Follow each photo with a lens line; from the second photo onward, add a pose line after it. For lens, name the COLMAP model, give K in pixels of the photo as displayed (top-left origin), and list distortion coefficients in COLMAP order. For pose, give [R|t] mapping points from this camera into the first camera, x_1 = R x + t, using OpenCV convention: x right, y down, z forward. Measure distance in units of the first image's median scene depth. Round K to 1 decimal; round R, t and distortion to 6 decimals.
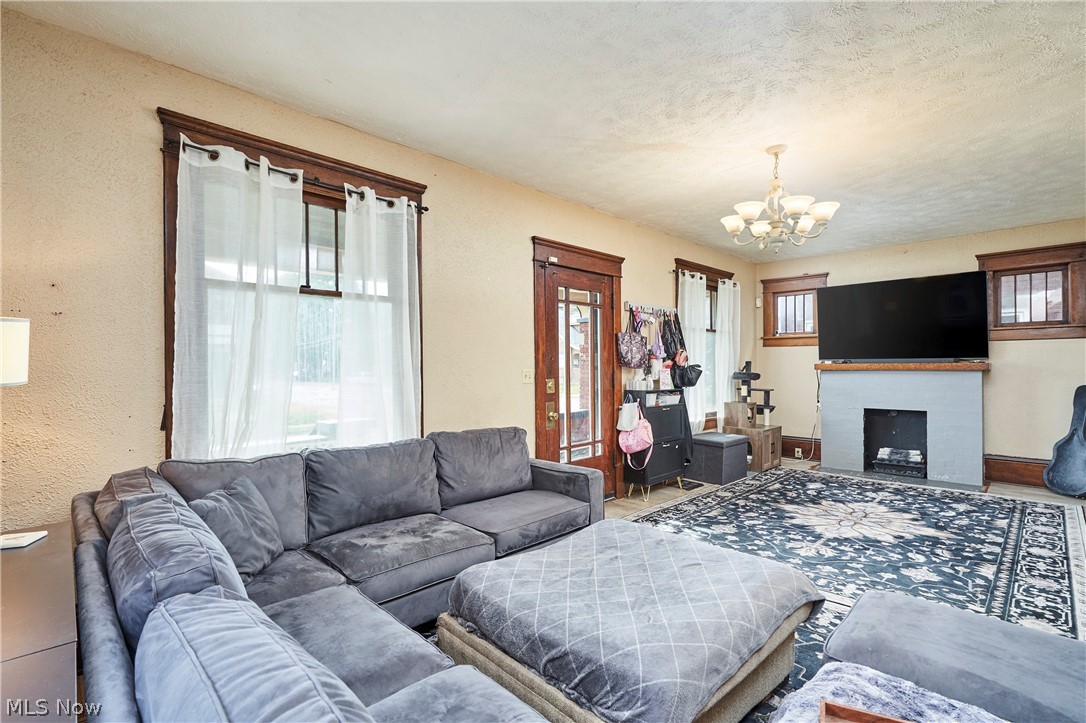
lens RADIAL K [[508.7, 0, 542.4], [0, 508.7, 364.4], [0, 0, 1]] dist [-0.000807, -0.000057]
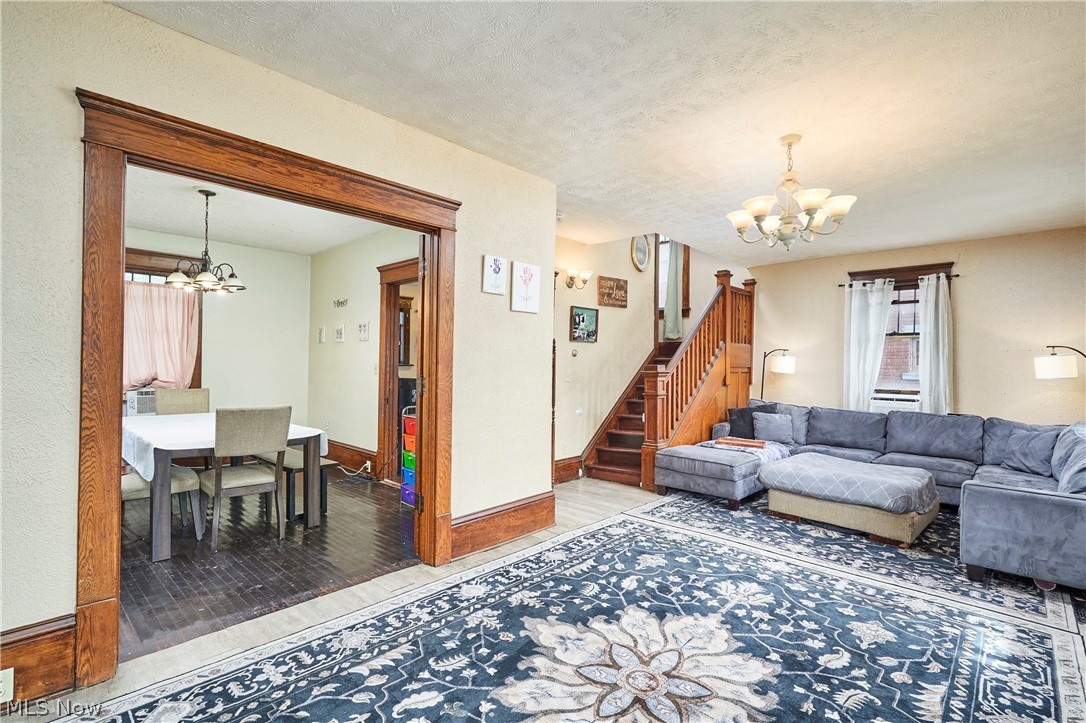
lens RADIAL K [[508.7, 0, 543.5], [0, 508.7, 361.3], [0, 0, 1]] dist [-0.000807, -0.000057]
pose [[-0.999452, -0.010096, -0.031509, 0.897036], [-0.009789, 0.999903, -0.009901, -0.002730], [0.031605, -0.009587, -0.999454, 1.847601]]
